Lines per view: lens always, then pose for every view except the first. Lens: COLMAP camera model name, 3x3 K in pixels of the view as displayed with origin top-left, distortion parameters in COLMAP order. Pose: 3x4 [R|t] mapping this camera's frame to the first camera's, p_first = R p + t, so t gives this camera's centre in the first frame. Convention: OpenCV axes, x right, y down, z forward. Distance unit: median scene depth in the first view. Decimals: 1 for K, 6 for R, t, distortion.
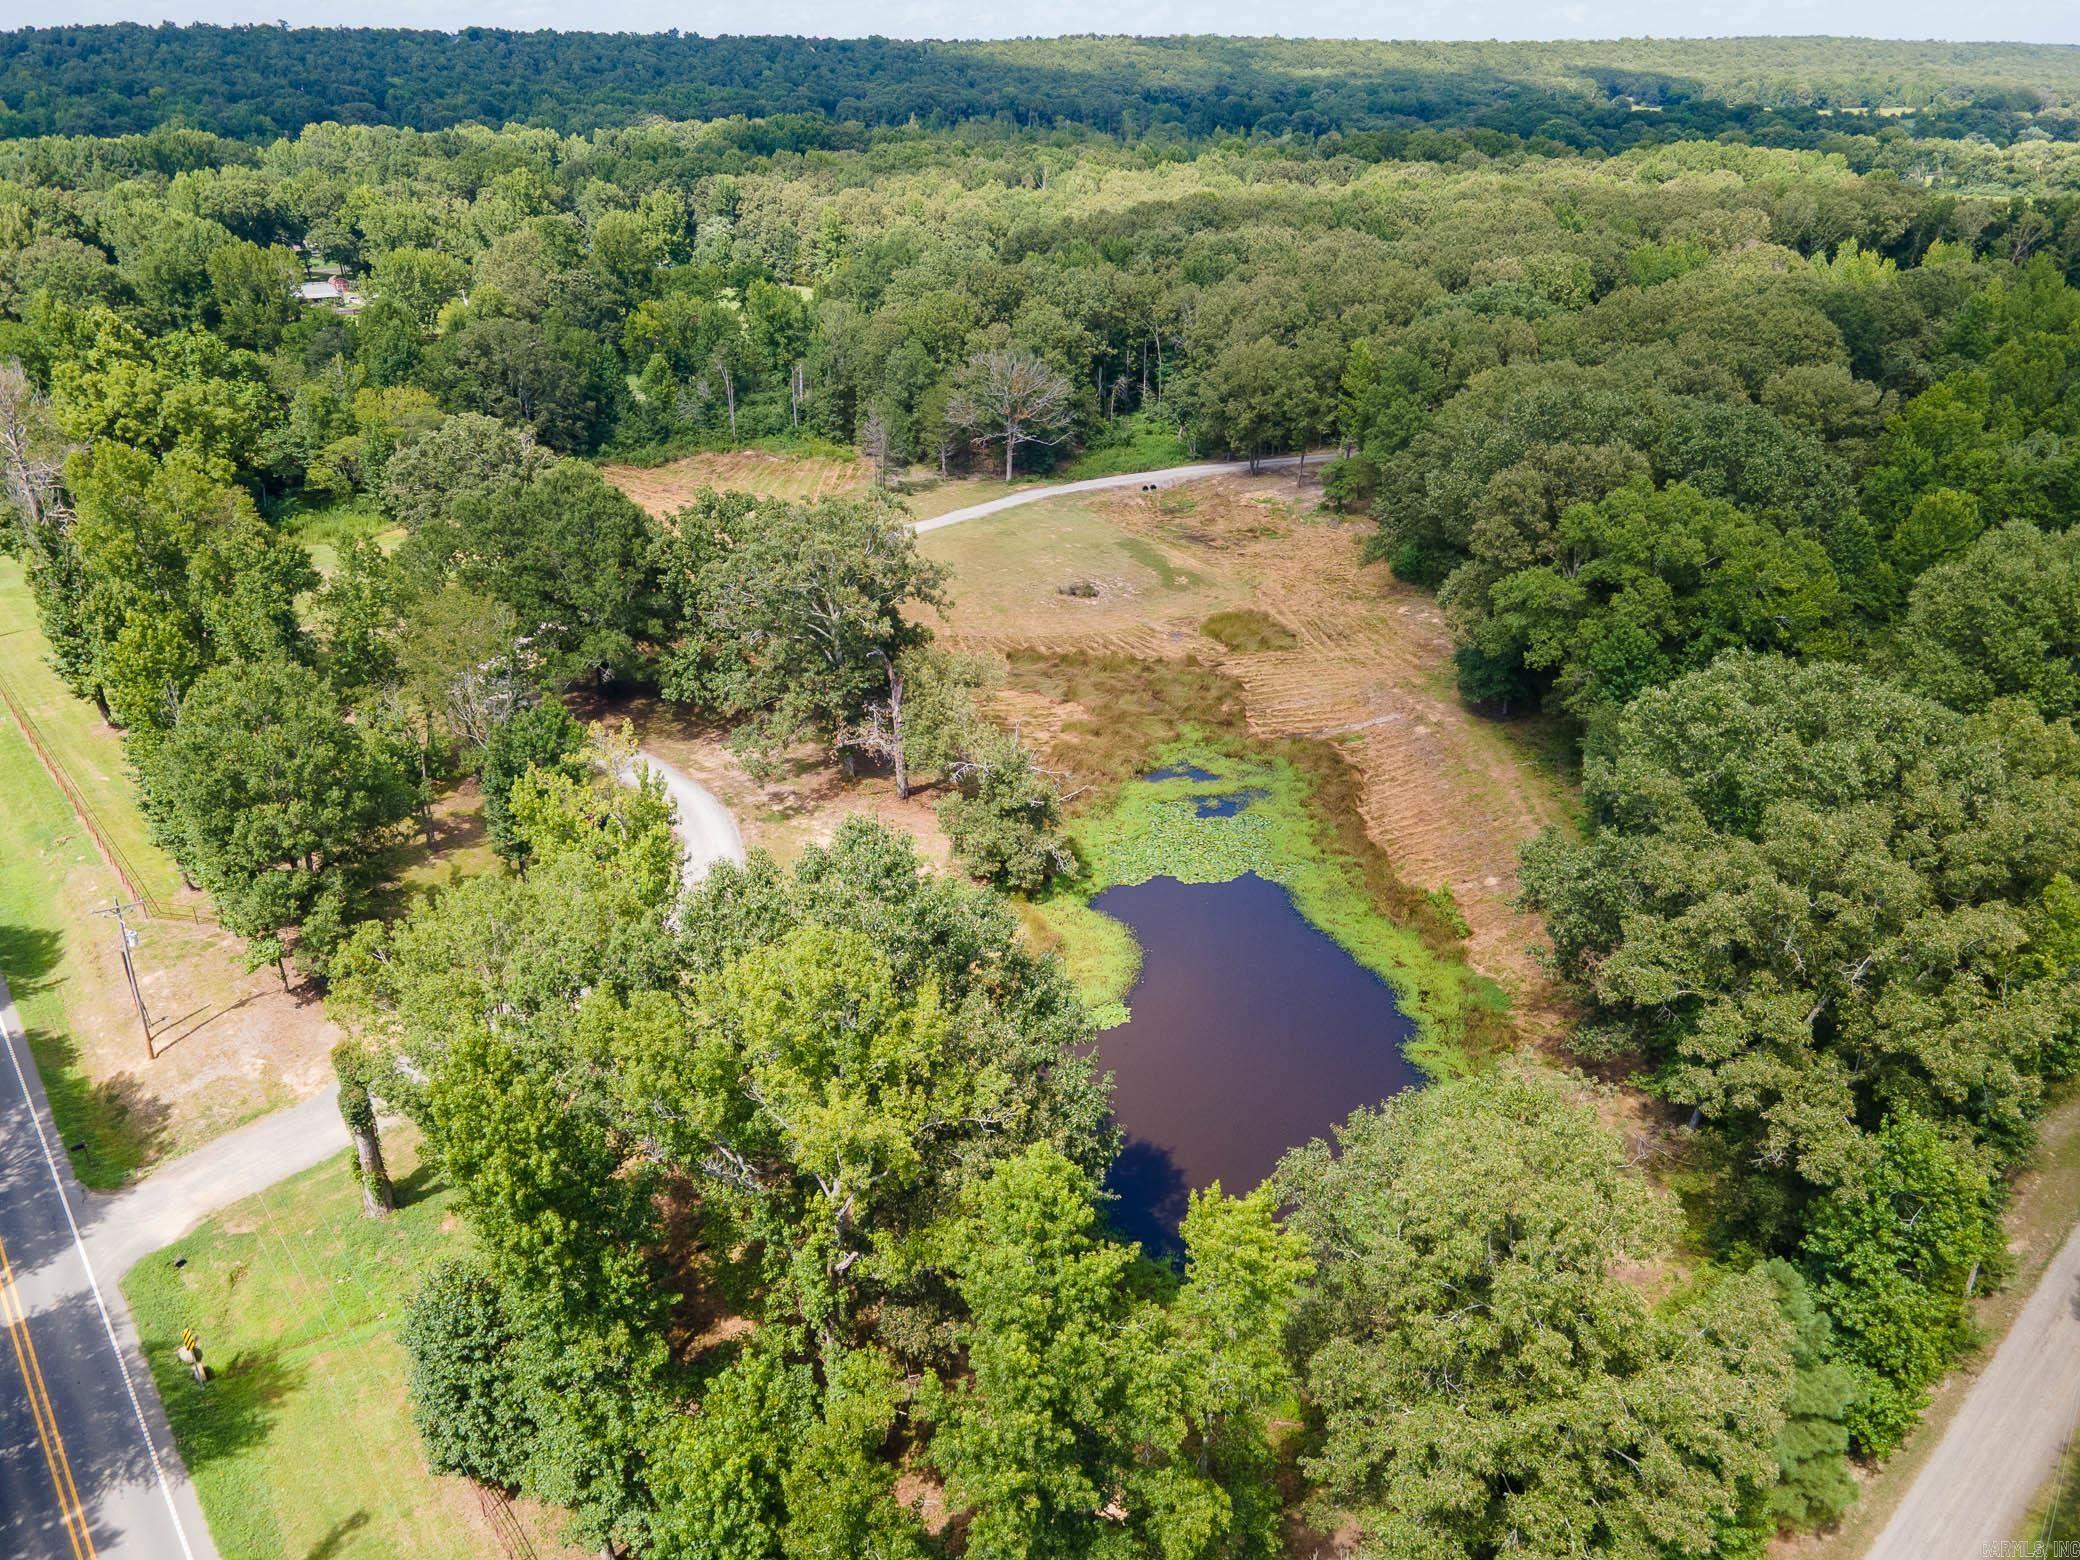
lens RADIAL K [[1564.7, 0, 1036.0], [0, 1564.7, 789.1], [0, 0, 1]] dist [0.034262, 0.001667]
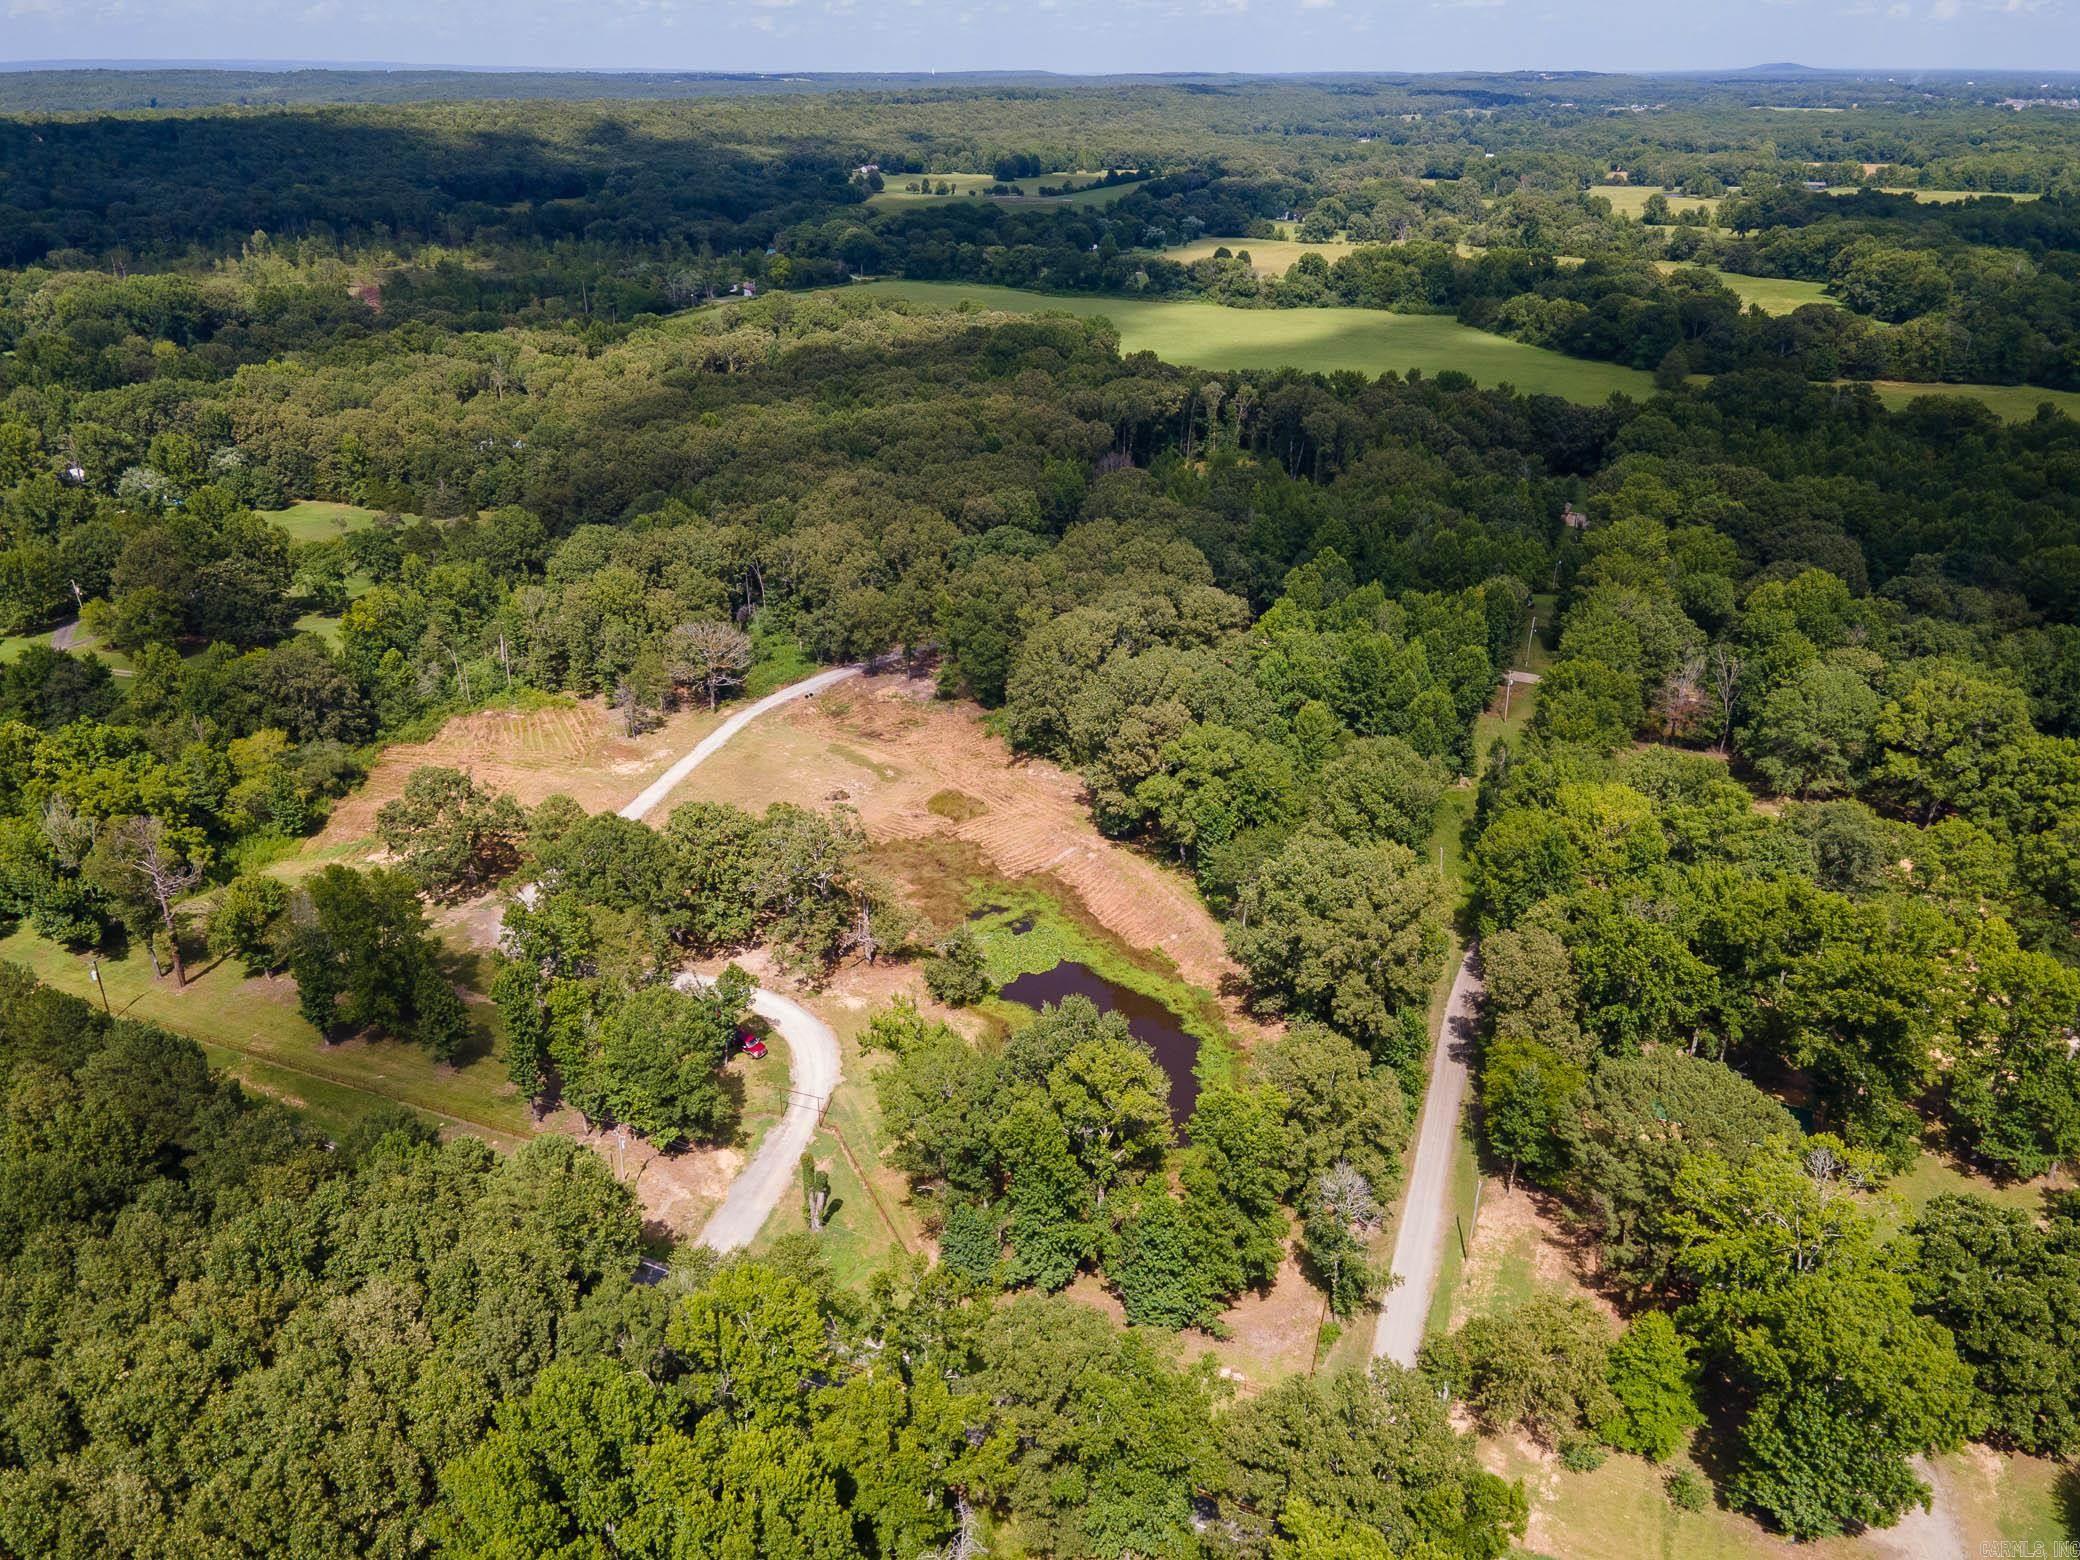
lens RADIAL K [[1564.7, 0, 1038.1], [0, 1564.7, 775.3], [0, 0, 1]] dist [0.034262, 0.001667]
pose [[0.900375, -0.189823, 0.391525, -0.611433], [0.193434, 0.980636, 0.030608, -0.238556], [-0.389753, 0.048176, 0.919658, -0.790275]]
